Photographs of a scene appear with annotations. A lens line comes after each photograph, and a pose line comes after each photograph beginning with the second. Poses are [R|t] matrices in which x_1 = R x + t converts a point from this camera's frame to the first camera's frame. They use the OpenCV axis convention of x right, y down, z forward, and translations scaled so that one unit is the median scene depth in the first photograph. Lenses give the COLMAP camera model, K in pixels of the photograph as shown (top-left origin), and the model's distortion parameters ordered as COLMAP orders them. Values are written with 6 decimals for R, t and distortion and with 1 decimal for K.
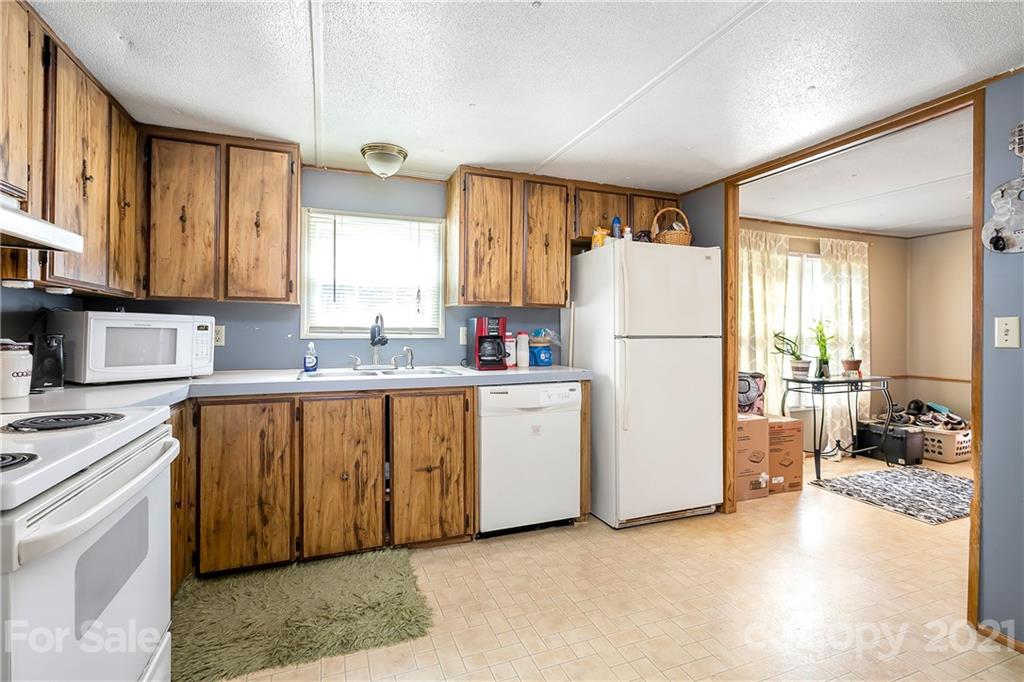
lens RADIAL K [[471.9, 0, 517.4], [0, 471.9, 333.4], [0, 0, 1]] dist [-0.009679, 0.001138]
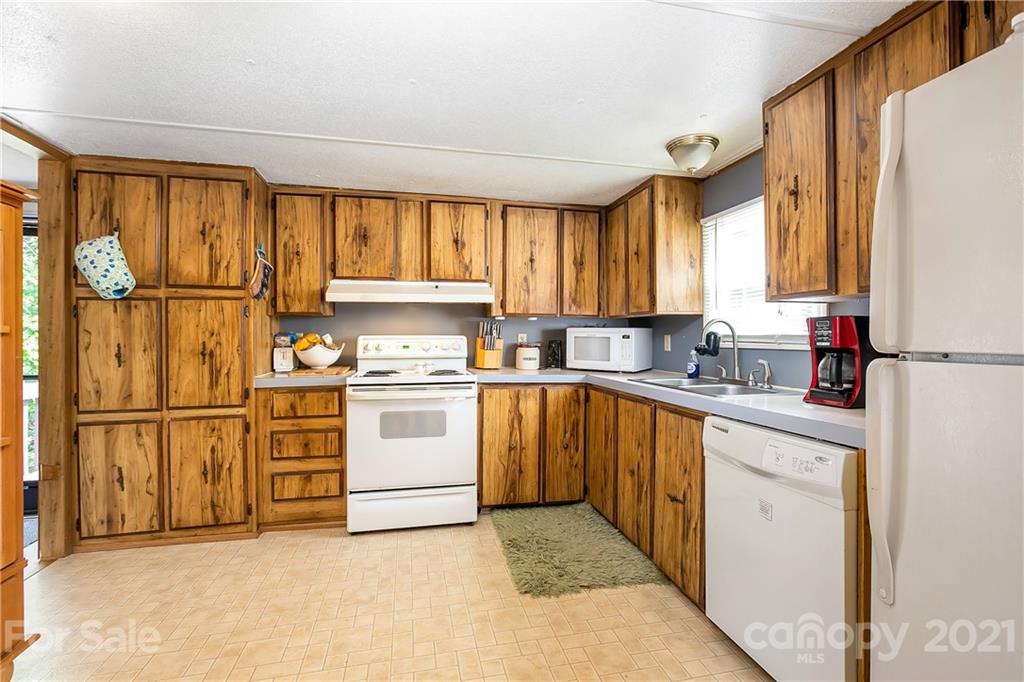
lens RADIAL K [[471.9, 0, 512.9], [0, 471.9, 337.6], [0, 0, 1]] dist [-0.009679, 0.001138]
pose [[-0.161514, -0.005135, -0.986857, 0.709039], [-0.012135, 0.999921, -0.003217, -0.001275], [0.986796, 0.011456, -0.161563, 0.838946]]
